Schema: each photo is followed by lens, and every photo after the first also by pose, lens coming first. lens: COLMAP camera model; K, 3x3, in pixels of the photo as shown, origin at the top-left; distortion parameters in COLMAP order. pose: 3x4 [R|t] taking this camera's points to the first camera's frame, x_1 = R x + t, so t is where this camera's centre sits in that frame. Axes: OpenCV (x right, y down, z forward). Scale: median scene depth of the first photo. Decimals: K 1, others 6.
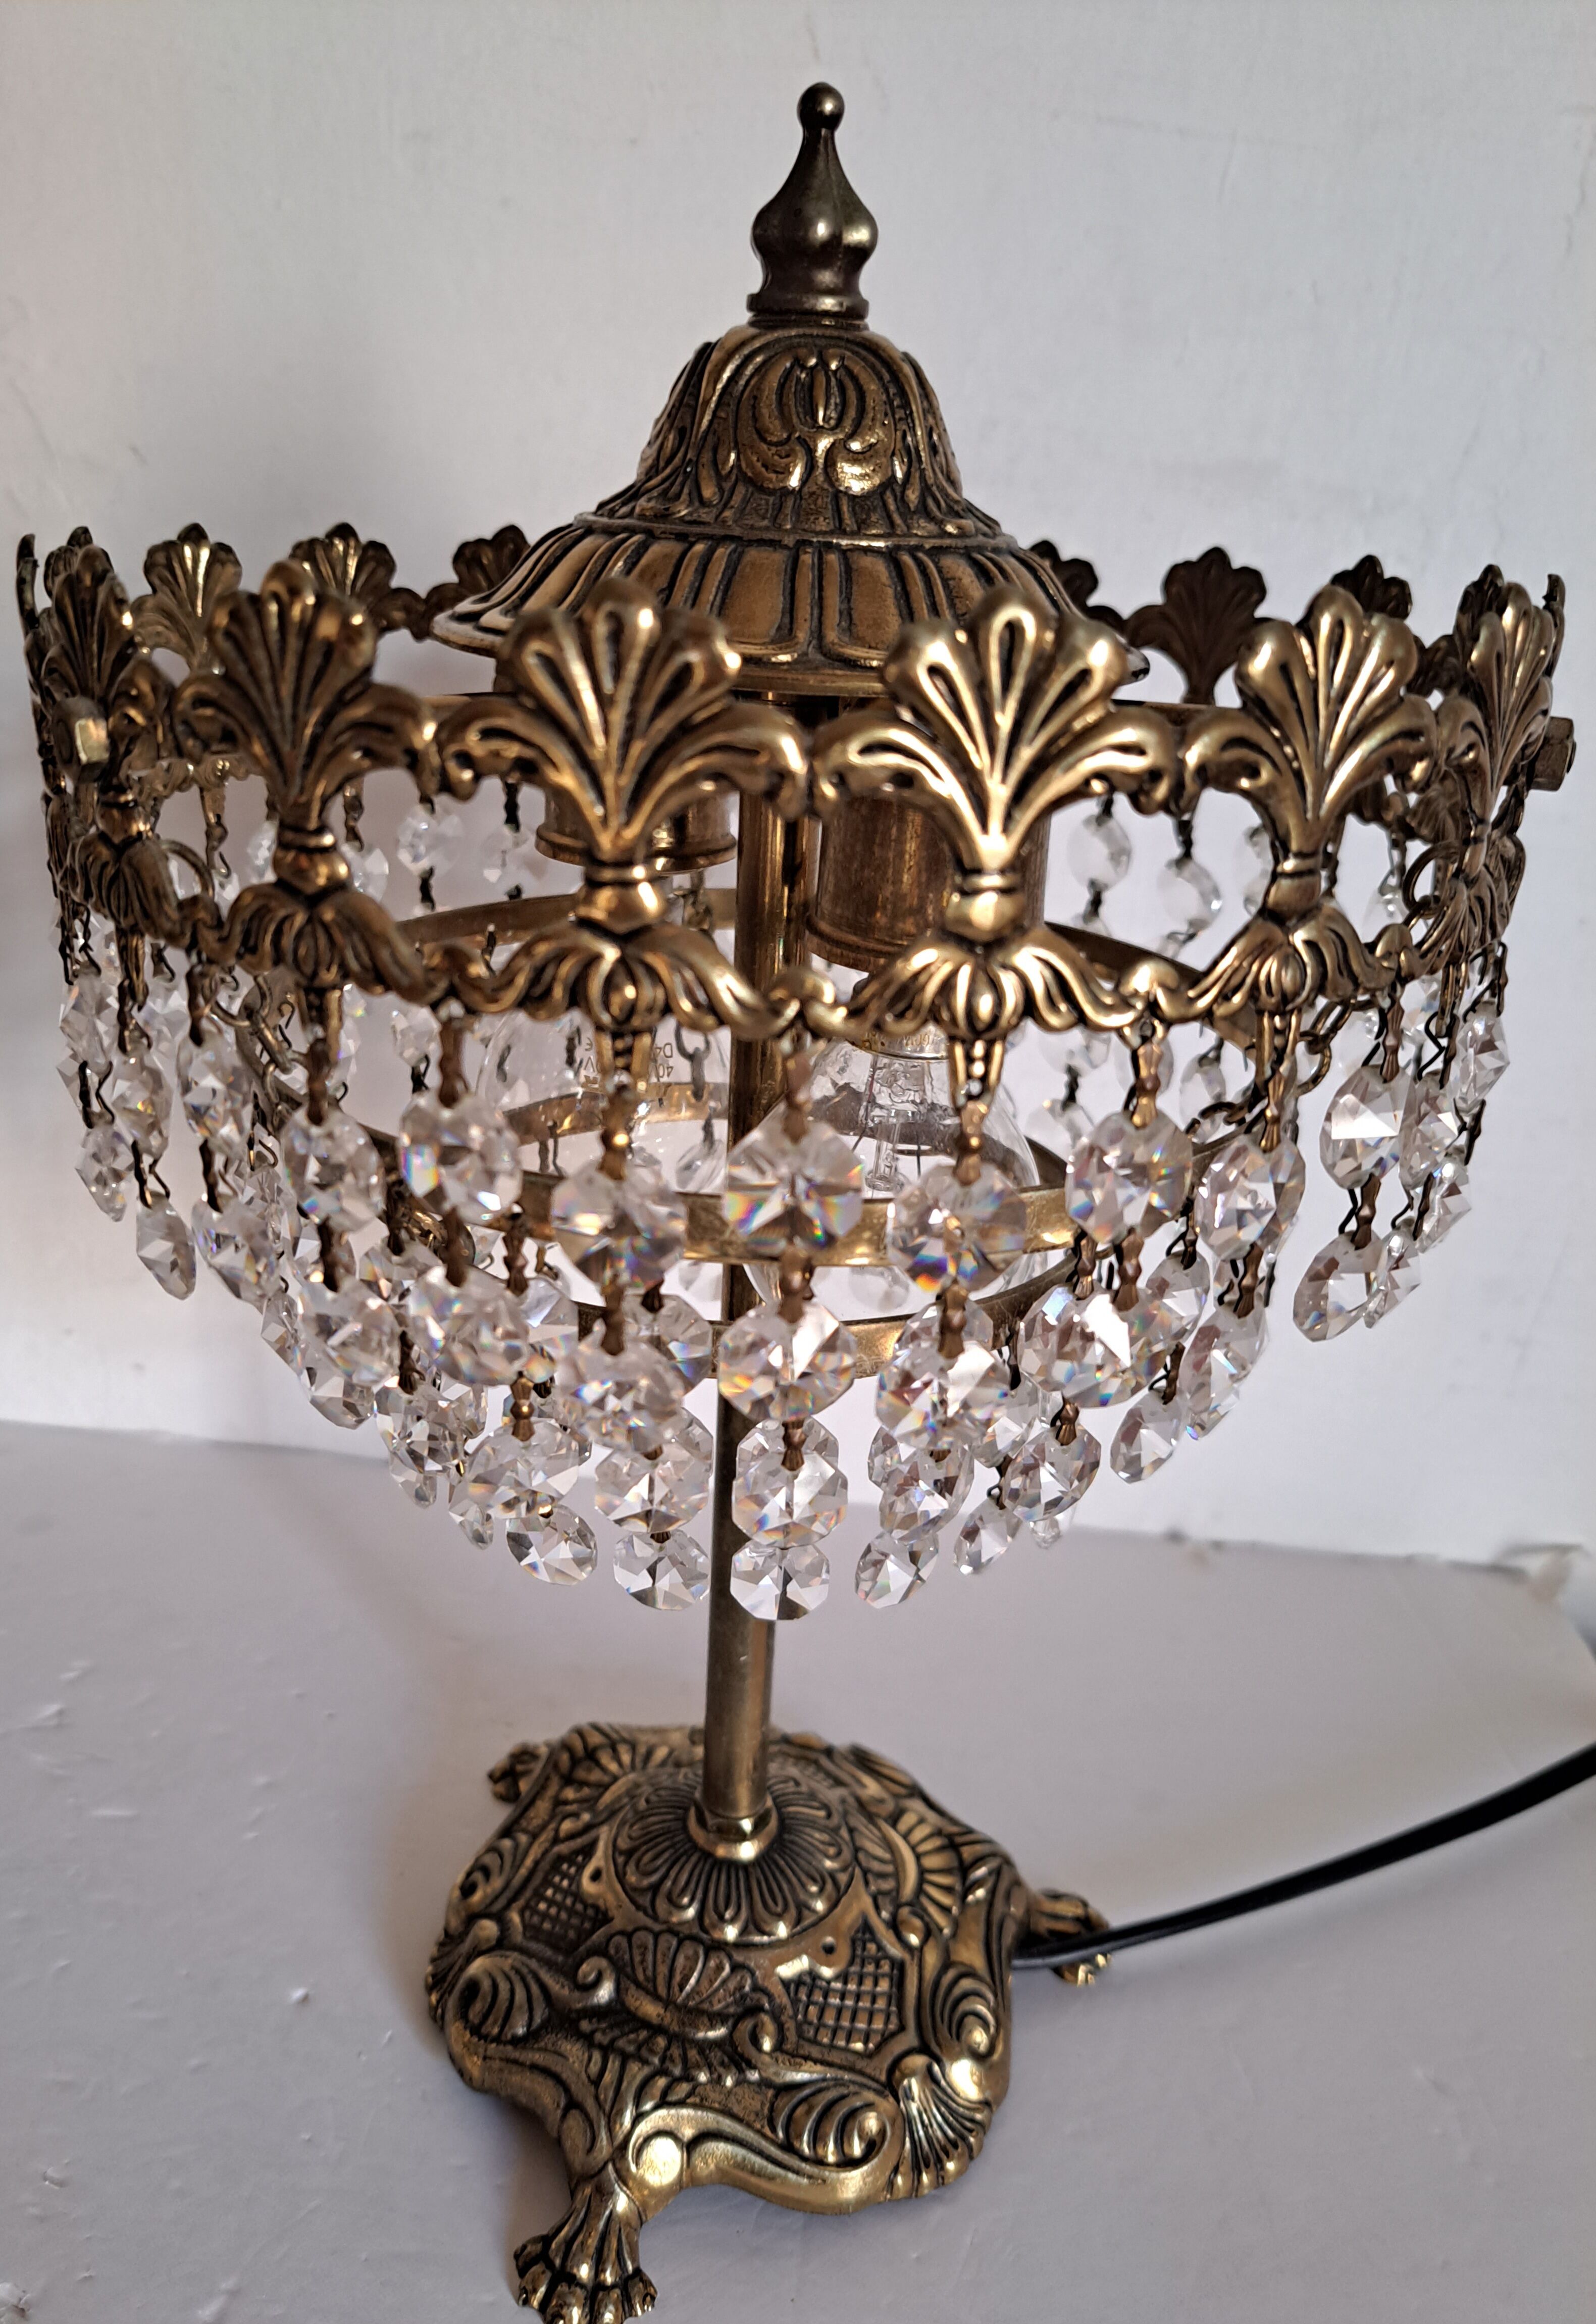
lens RADIAL K [[1658.5, 0, 720.3], [0, 1658.5, 1255.6], [0, 0, 1]] dist [0.009169, -0.002043]
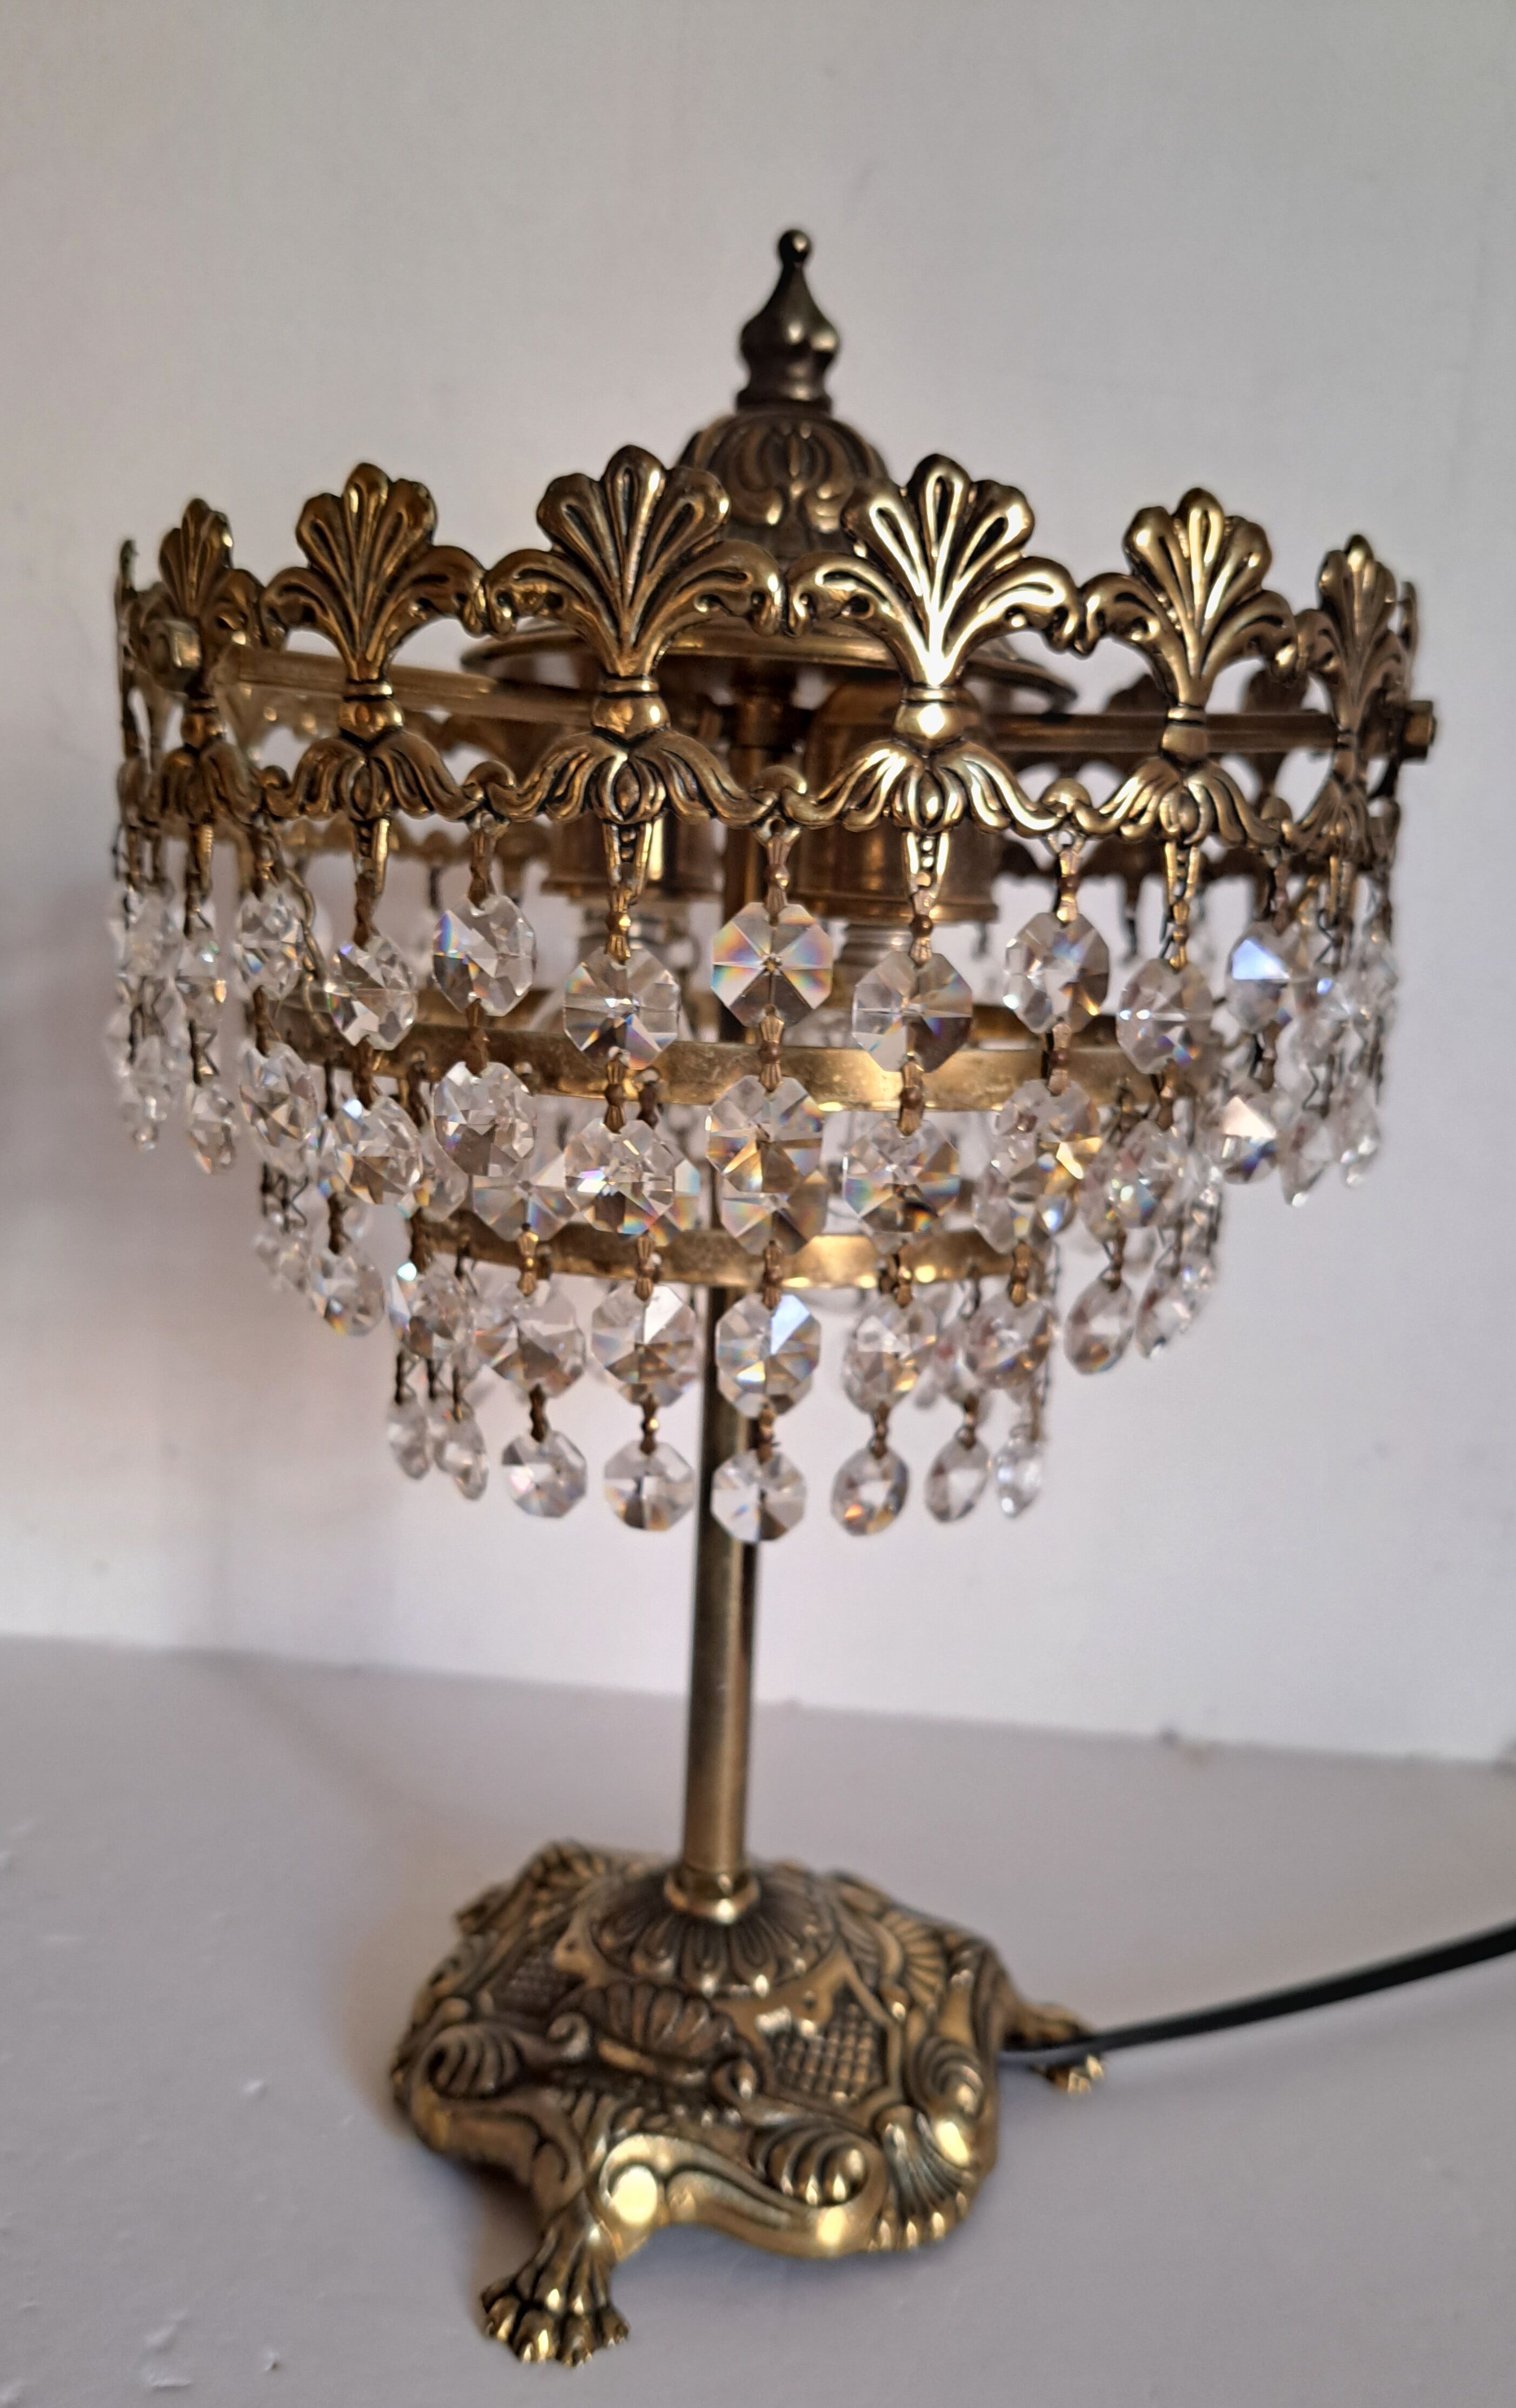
lens RADIAL K [[1773.9, 0, 720.1], [0, 1773.9, 1335.4], [0, 0, 1]] dist [0.011449, 0.004900]
pose [[0.999893, 0.007302, 0.012713, -0.003751], [-0.004797, 0.982348, -0.187002, 0.248039], [-0.013854, 0.186921, 0.982277, -0.102652]]
